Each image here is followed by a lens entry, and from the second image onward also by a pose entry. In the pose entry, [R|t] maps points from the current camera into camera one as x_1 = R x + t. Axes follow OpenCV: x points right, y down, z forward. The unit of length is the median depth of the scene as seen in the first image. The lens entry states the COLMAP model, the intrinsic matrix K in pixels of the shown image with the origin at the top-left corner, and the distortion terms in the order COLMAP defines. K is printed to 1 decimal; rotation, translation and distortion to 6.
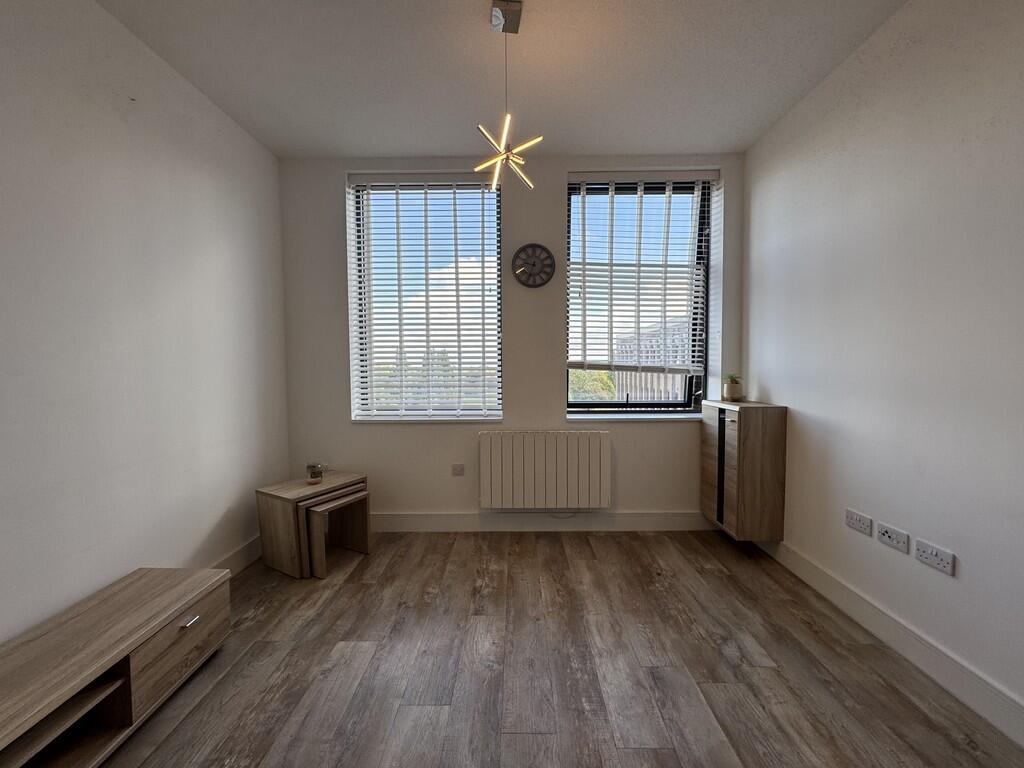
lens RADIAL K [[407.6, 0, 512.0], [0, 407.6, 384.0], [0, 0, 1]] dist [-0.001177, -0.000221]
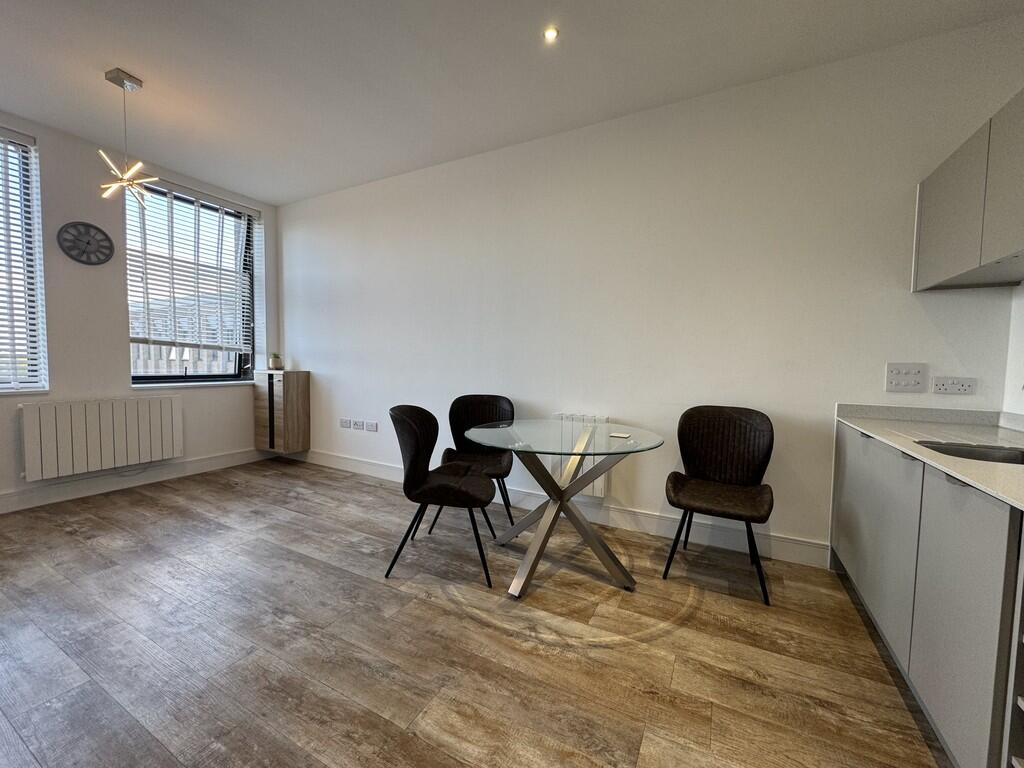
lens RADIAL K [[407.6, 0, 512.0], [0, 407.6, 384.0], [0, 0, 1]] dist [-0.001177, -0.000221]
pose [[0.457453, -0.034736, 0.888555, -0.428456], [0.017491, 0.999395, 0.030064, 0.066853], [-0.889062, 0.001789, 0.457784, -0.505734]]
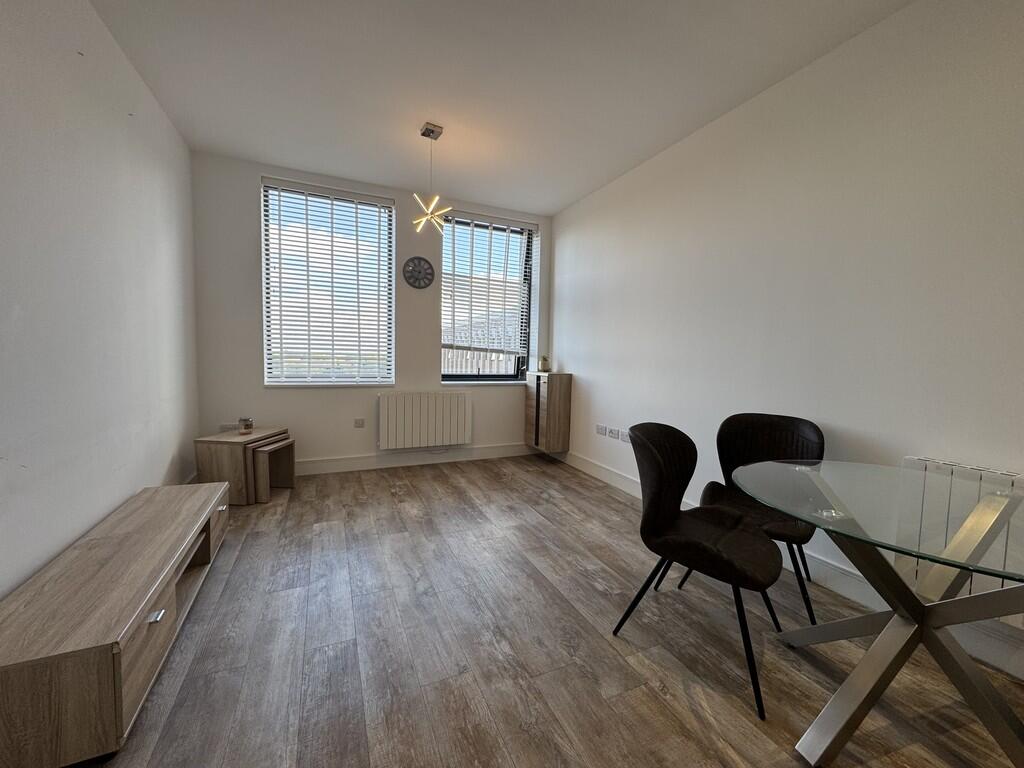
lens RADIAL K [[407.6, 0, 512.0], [0, 407.6, 384.0], [0, 0, 1]] dist [-0.001177, -0.000221]
pose [[0.905392, -0.001556, 0.424574, -0.270665], [-0.010192, 0.999625, 0.025399, 0.052714], [-0.424454, -0.027324, 0.905037, -0.428705]]
